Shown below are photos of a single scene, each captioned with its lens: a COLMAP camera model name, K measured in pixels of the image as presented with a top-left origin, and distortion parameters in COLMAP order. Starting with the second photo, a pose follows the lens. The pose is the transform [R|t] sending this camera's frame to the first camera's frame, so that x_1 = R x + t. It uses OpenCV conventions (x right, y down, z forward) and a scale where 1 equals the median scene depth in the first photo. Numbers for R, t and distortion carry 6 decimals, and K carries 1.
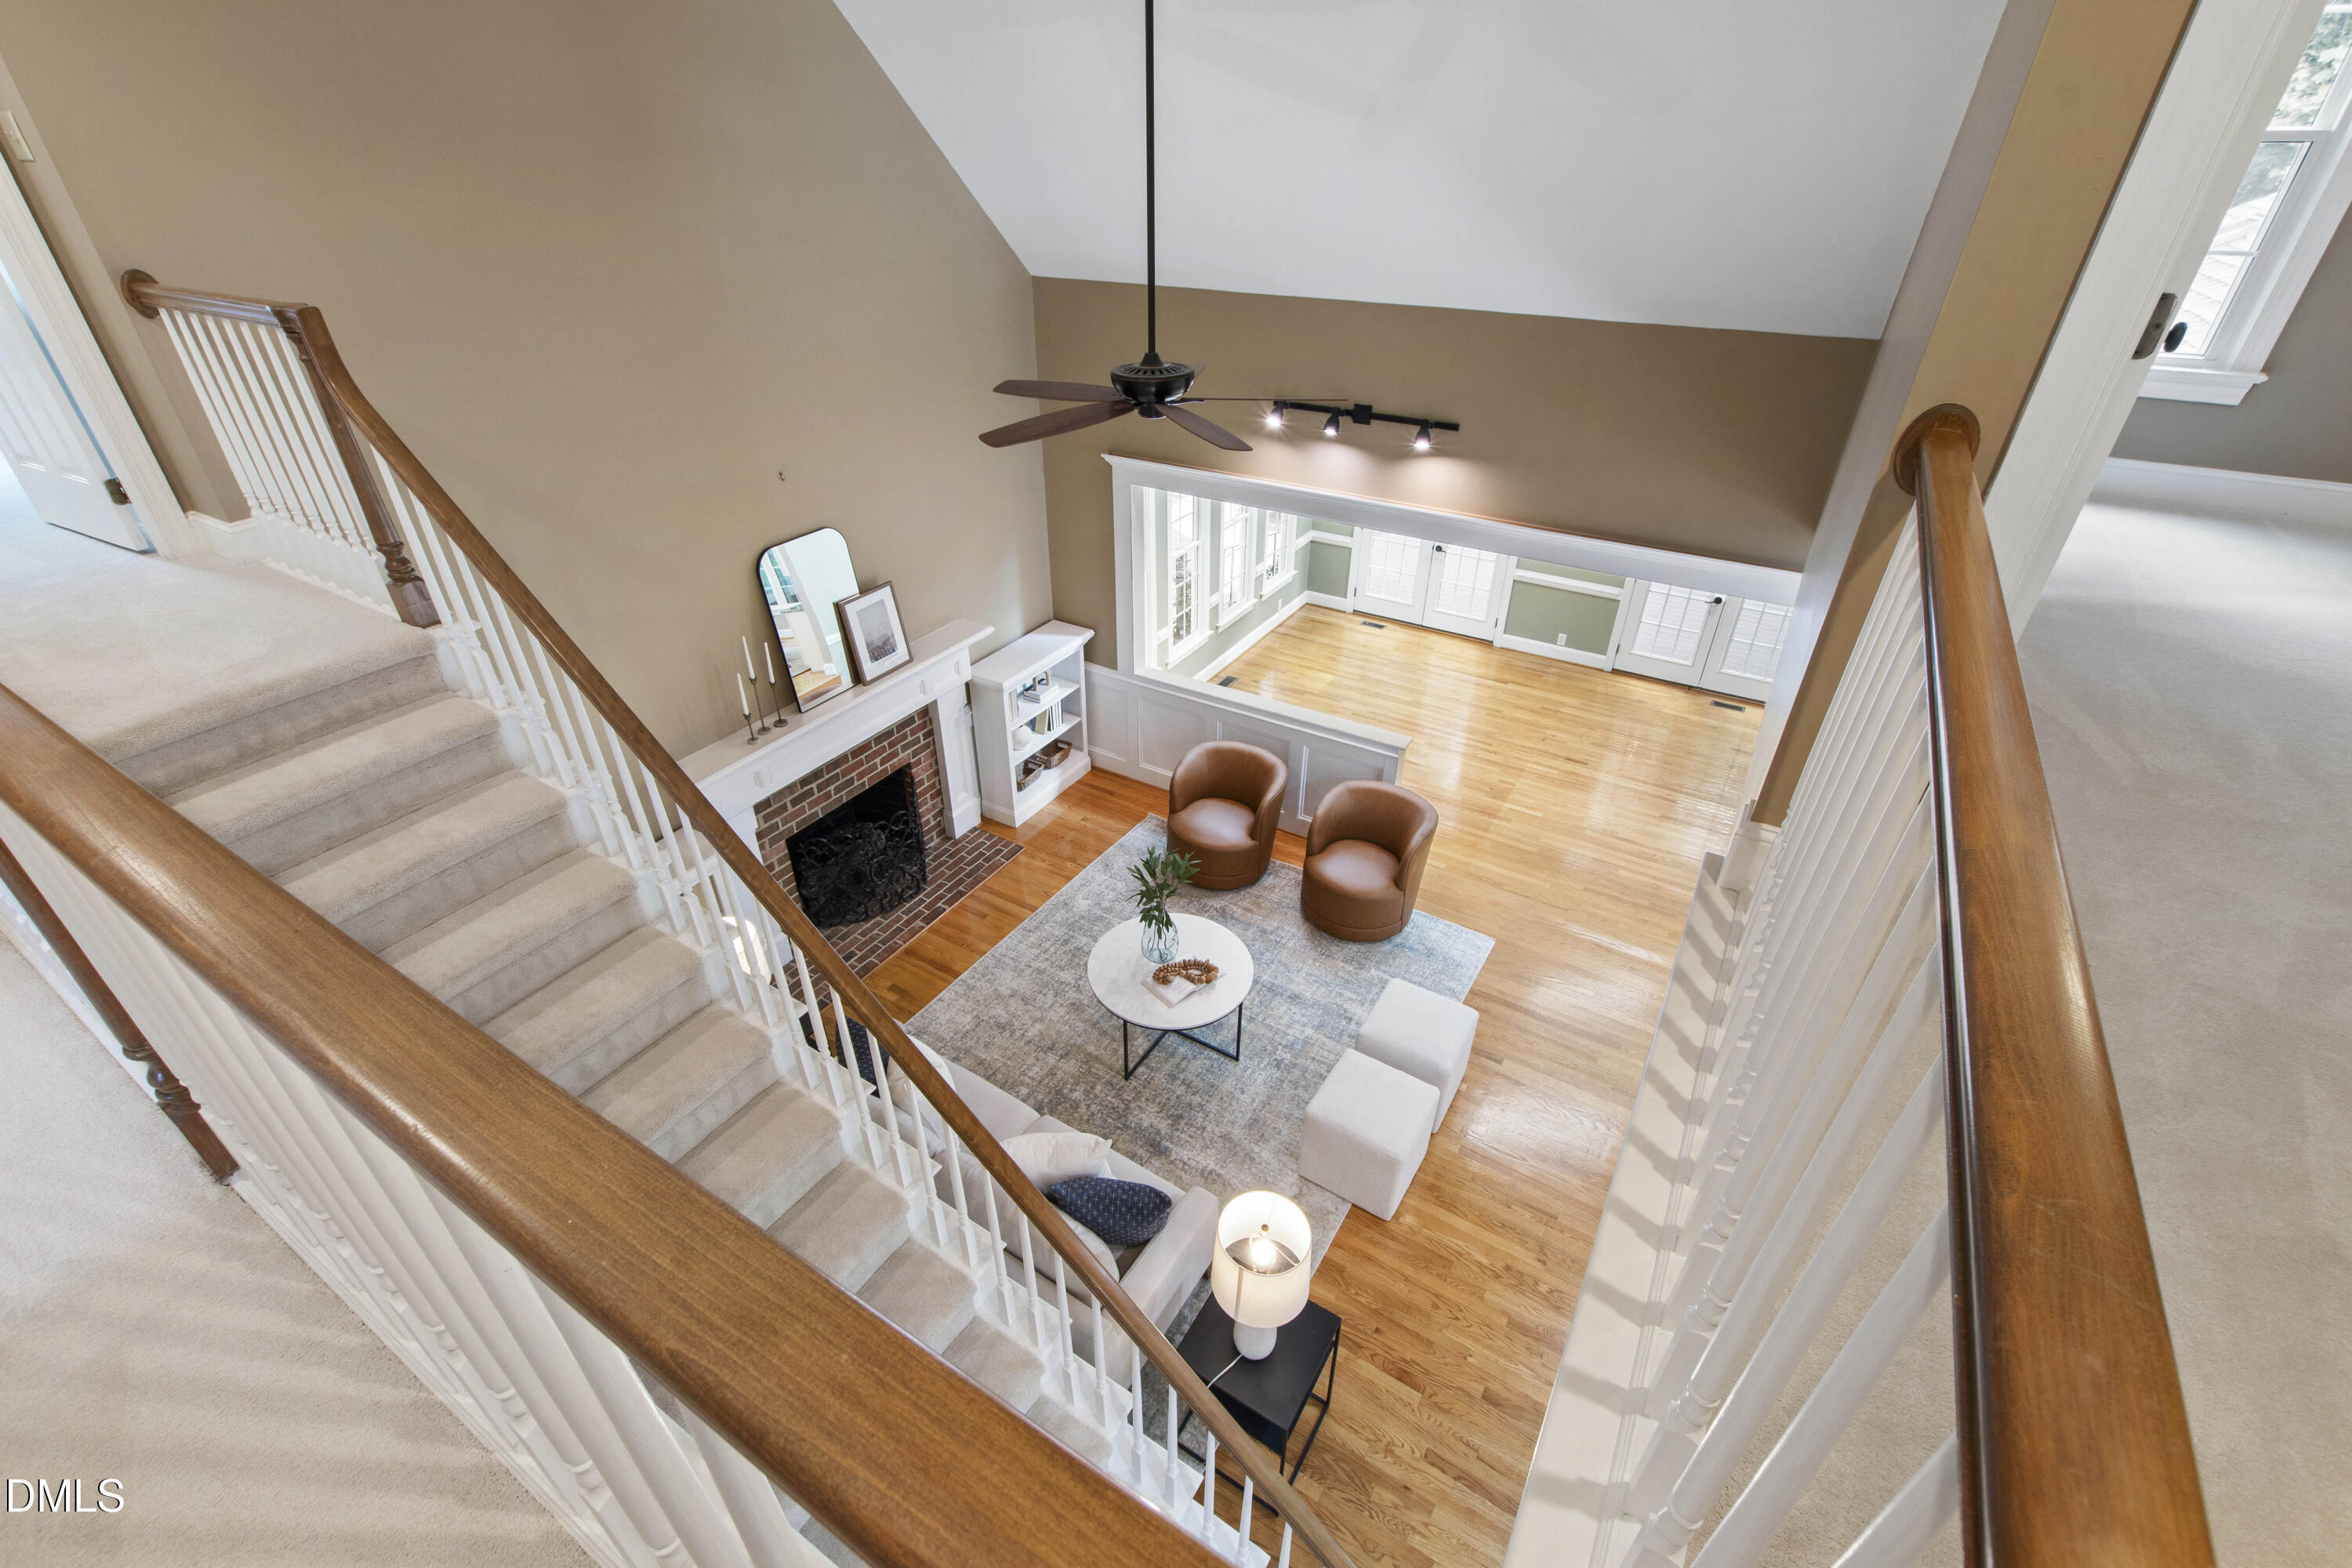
lens RADIAL K [[1015.1, 0, 1169.2], [0, 1015.1, 789.5], [0, 0, 1]] dist [0.011702, 0.000229]
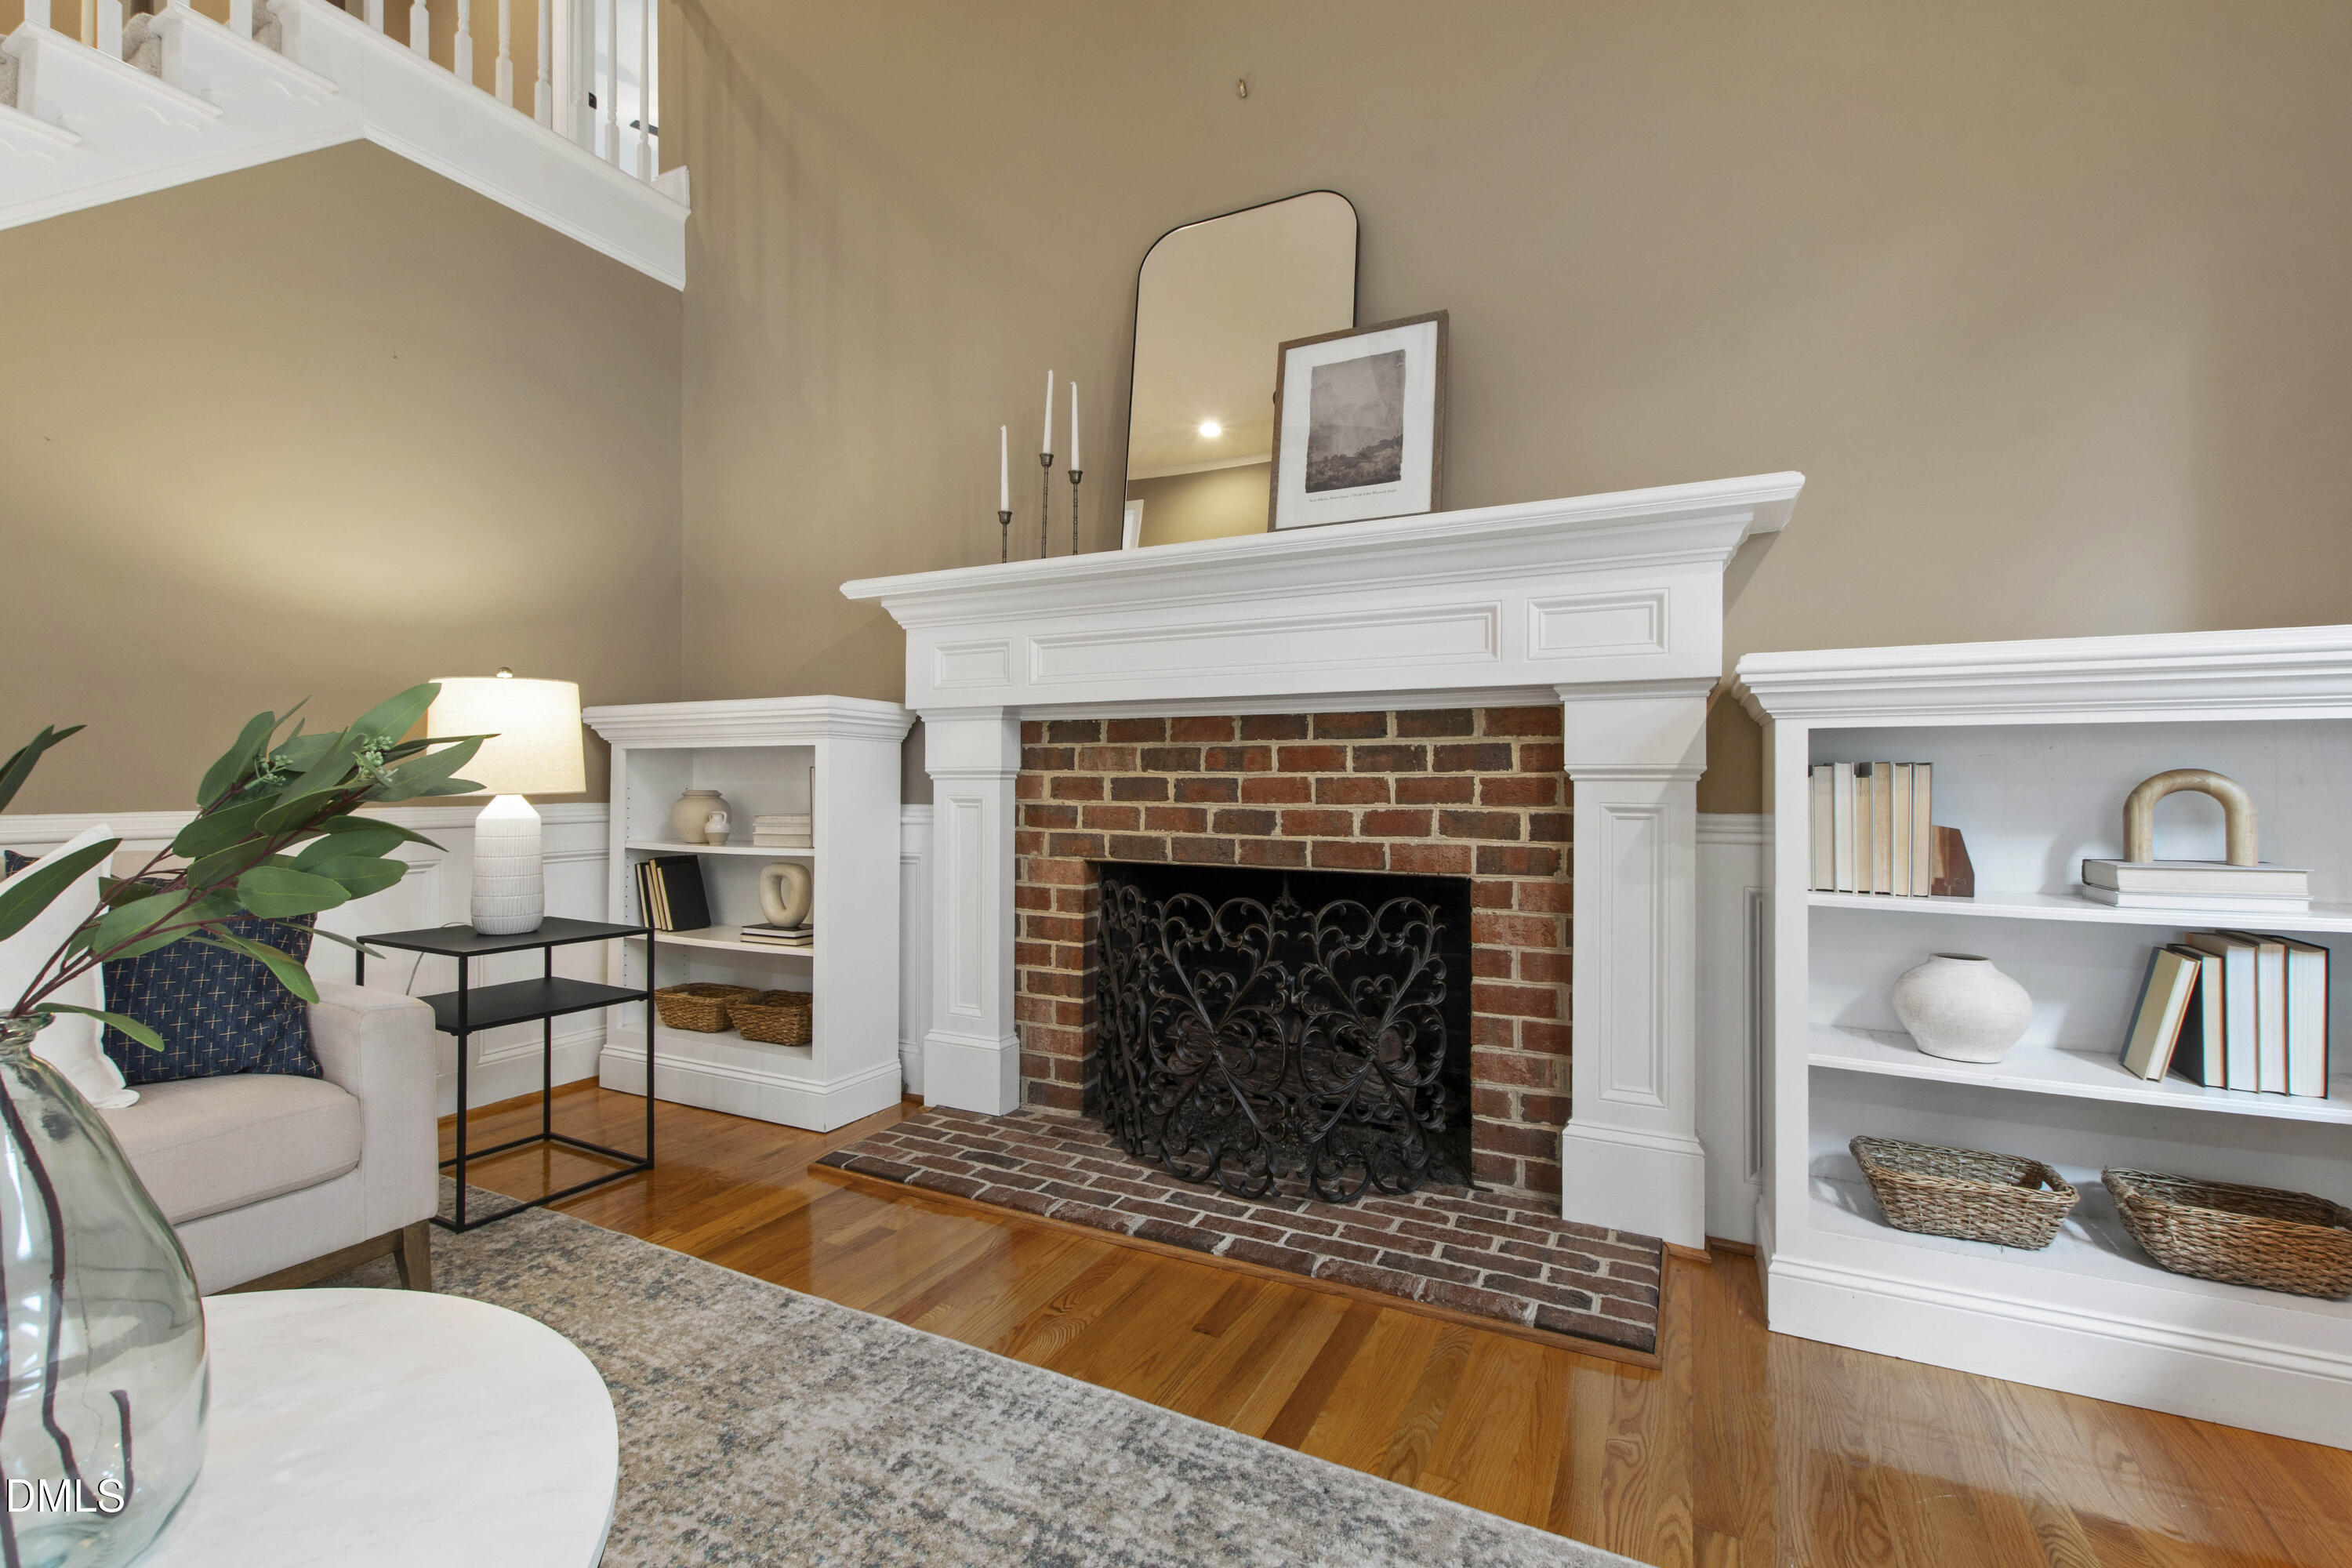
lens RADIAL K [[1015.1, 0, 1167.9], [0, 1015.1, 790.0], [0, 0, 1]] dist [0.011702, 0.000229]
pose [[0.073239, -0.007510, -0.997286, 0.093206], [-0.540506, 0.840080, -0.046020, 0.020768], [0.838146, 0.542410, 0.057467, 0.908286]]
